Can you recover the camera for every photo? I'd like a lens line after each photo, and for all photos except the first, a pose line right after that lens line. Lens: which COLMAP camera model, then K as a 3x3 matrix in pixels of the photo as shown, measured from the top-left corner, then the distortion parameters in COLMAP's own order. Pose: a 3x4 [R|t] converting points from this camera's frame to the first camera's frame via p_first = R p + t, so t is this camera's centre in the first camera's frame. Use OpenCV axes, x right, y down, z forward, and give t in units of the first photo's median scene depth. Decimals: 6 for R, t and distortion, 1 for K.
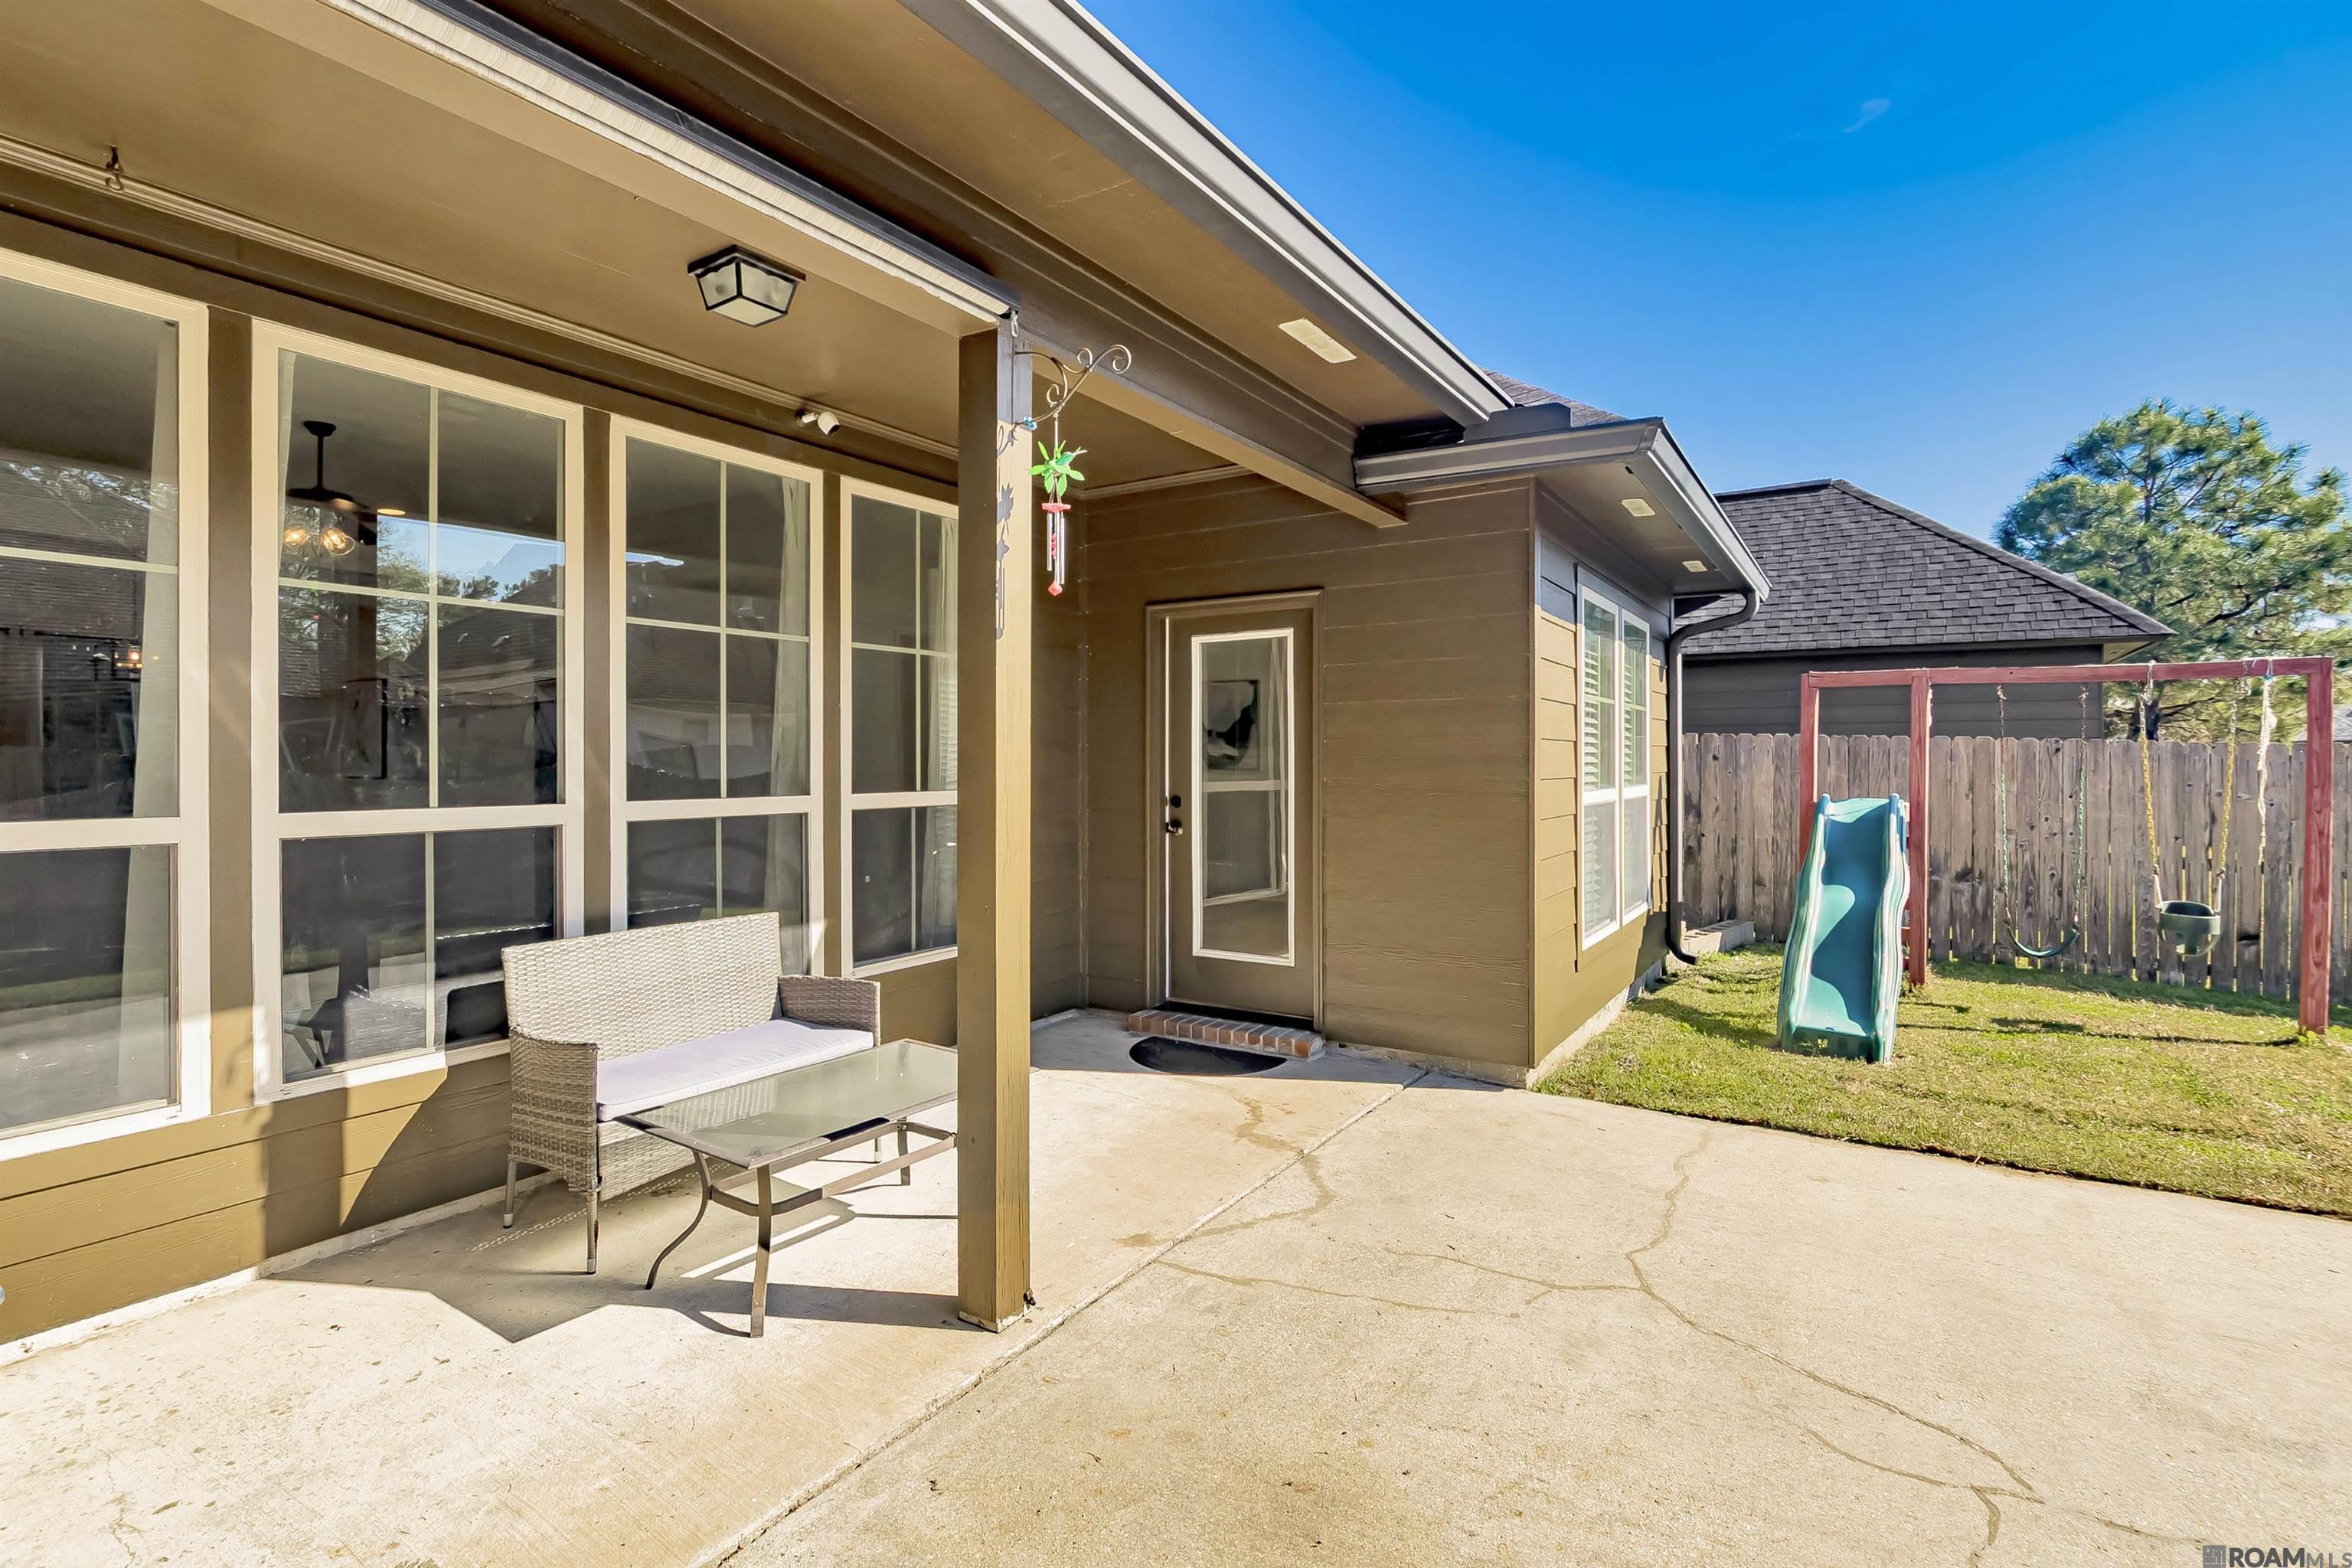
lens RADIAL K [[1104.0, 0, 1172.4], [0, 1104.0, 771.8], [0, 0, 1]] dist [-0.002328, -0.000123]
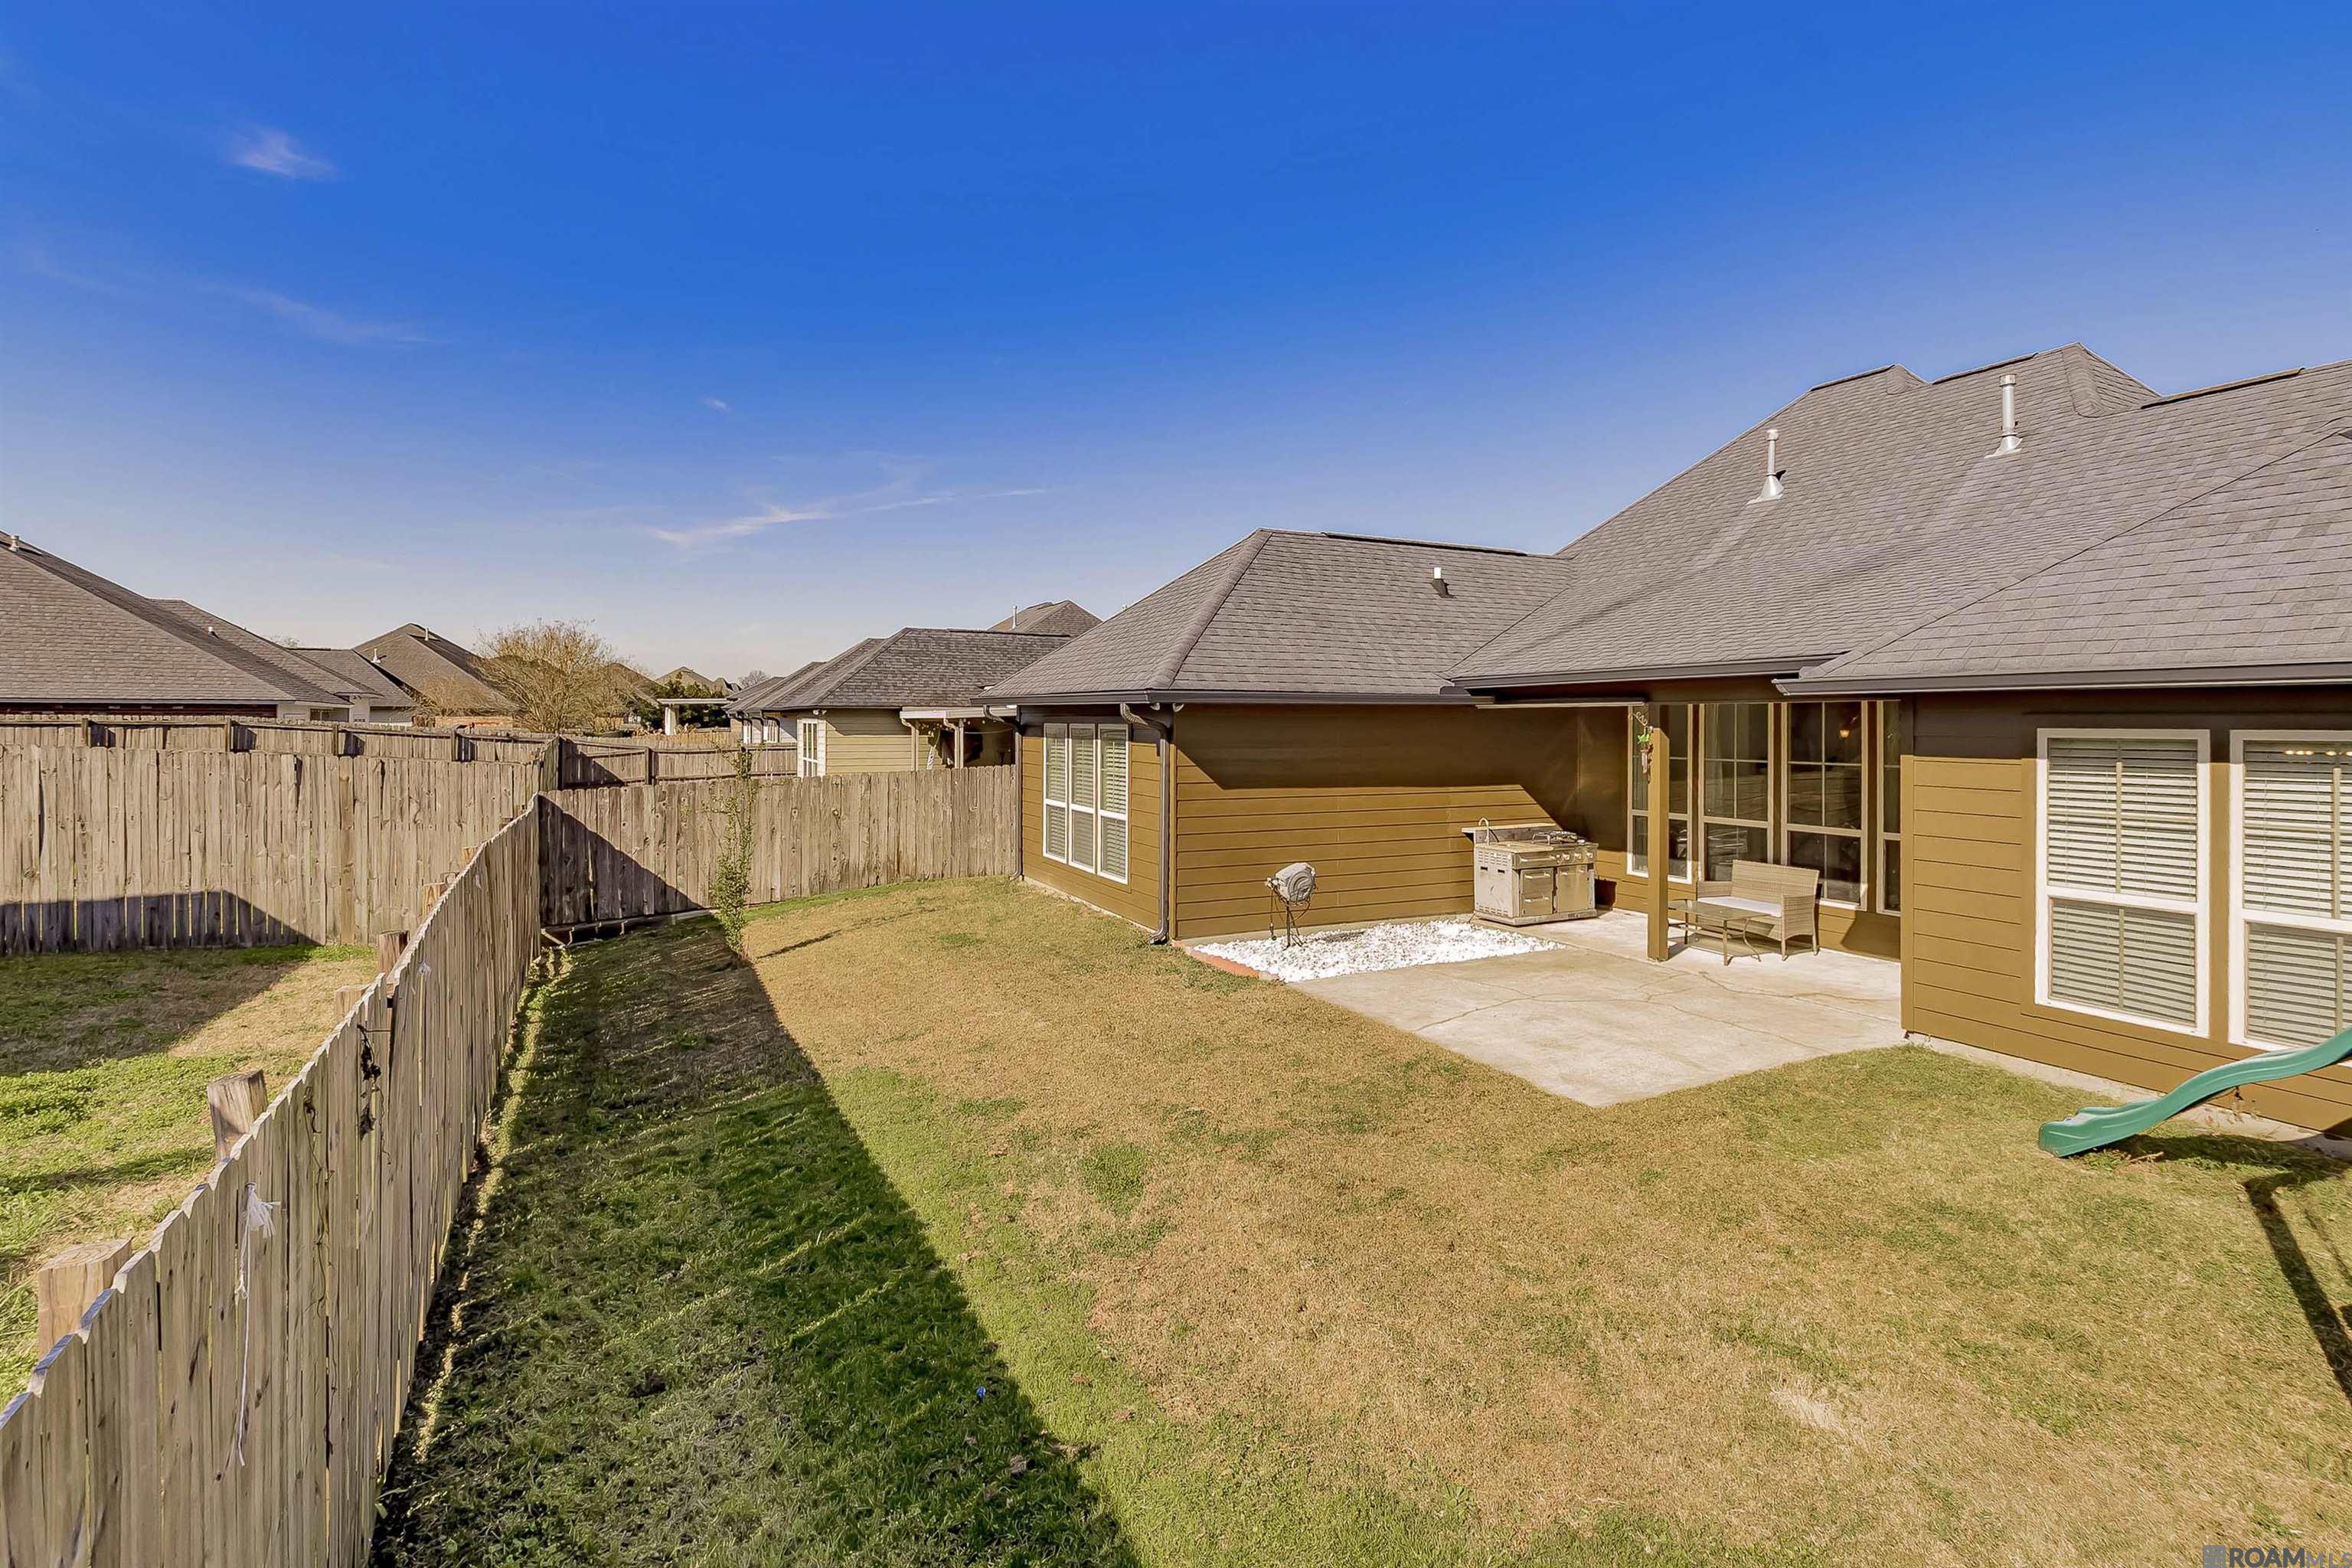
lens RADIAL K [[1055.0, 0, 1156.8], [0, 1055.0, 790.2], [0, 0, 1]] dist [0.002271, 0.000042]
pose [[-0.541706, 0.050496, -0.839050, 2.688103], [-0.007682, 0.997855, 0.065013, -0.223052], [0.840533, 0.041664, -0.540156, 1.062650]]
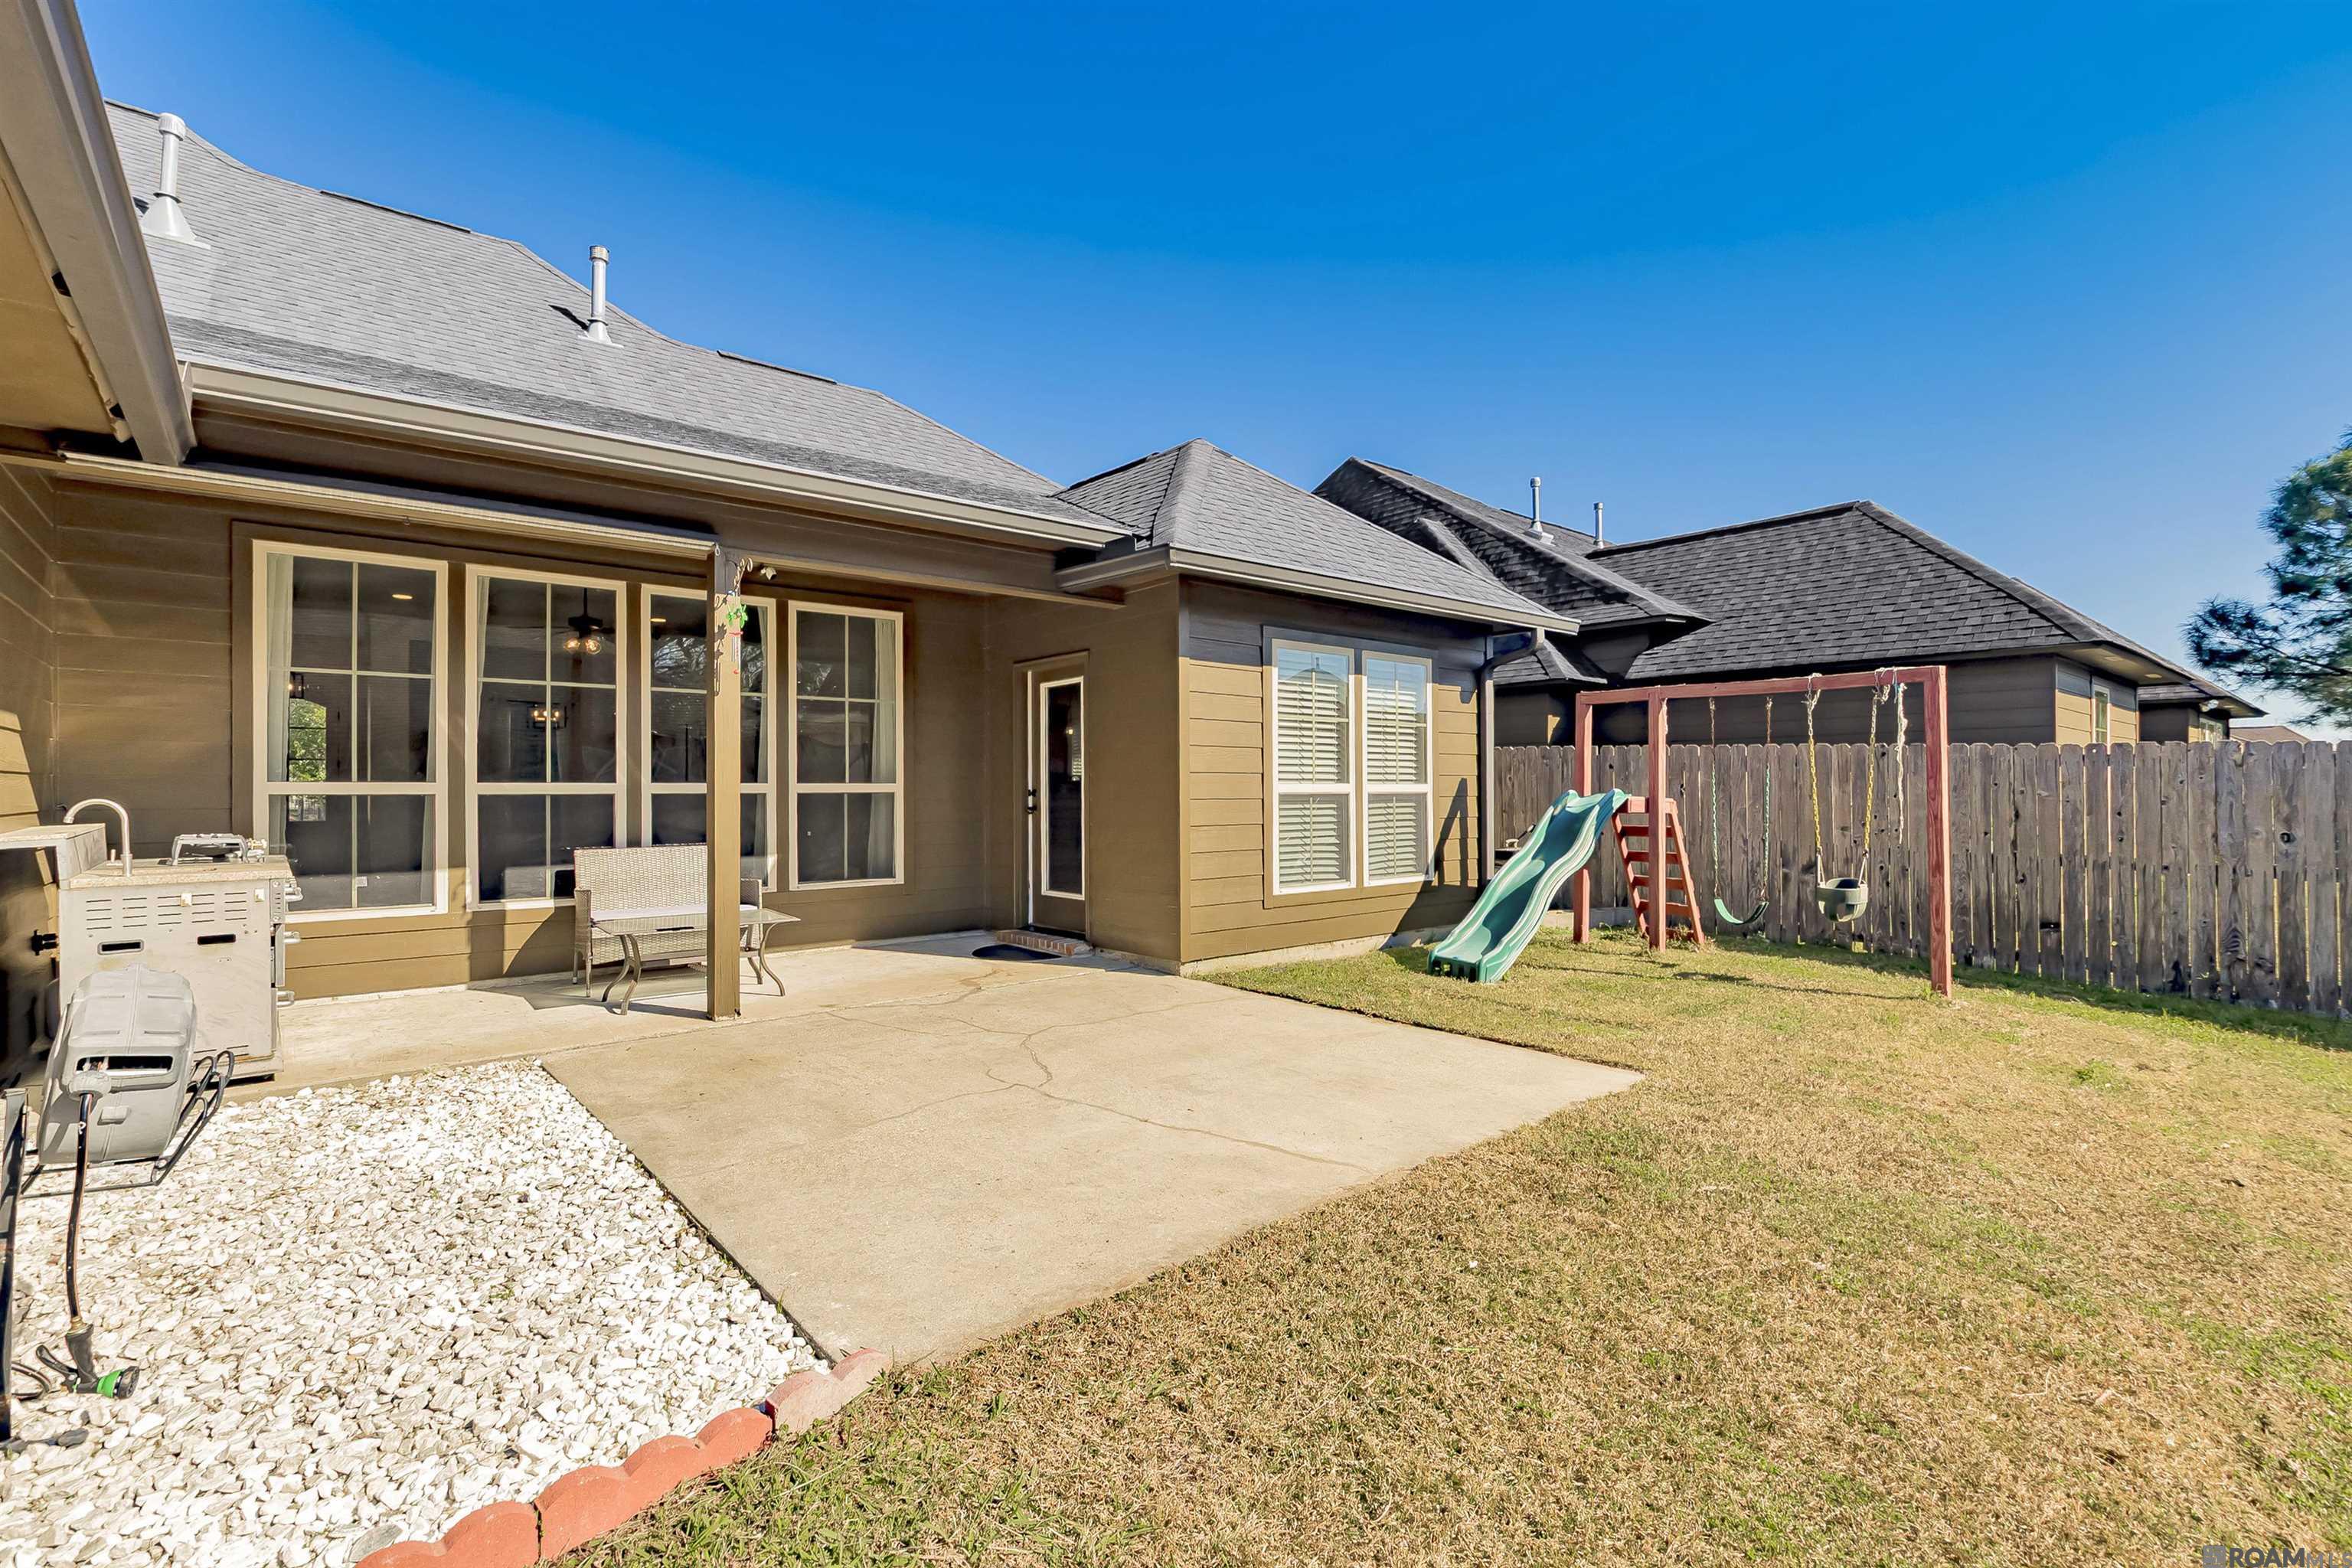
lens RADIAL K [[1055.0, 0, 1156.8], [0, 1055.0, 790.2], [0, 0, 1]] dist [0.002271, 0.000042]
pose [[0.951983, -0.003671, -0.306127, 0.873808], [-0.000118, 0.999924, -0.012359, 0.059604], [0.306149, 0.011802, 0.951910, -0.464671]]
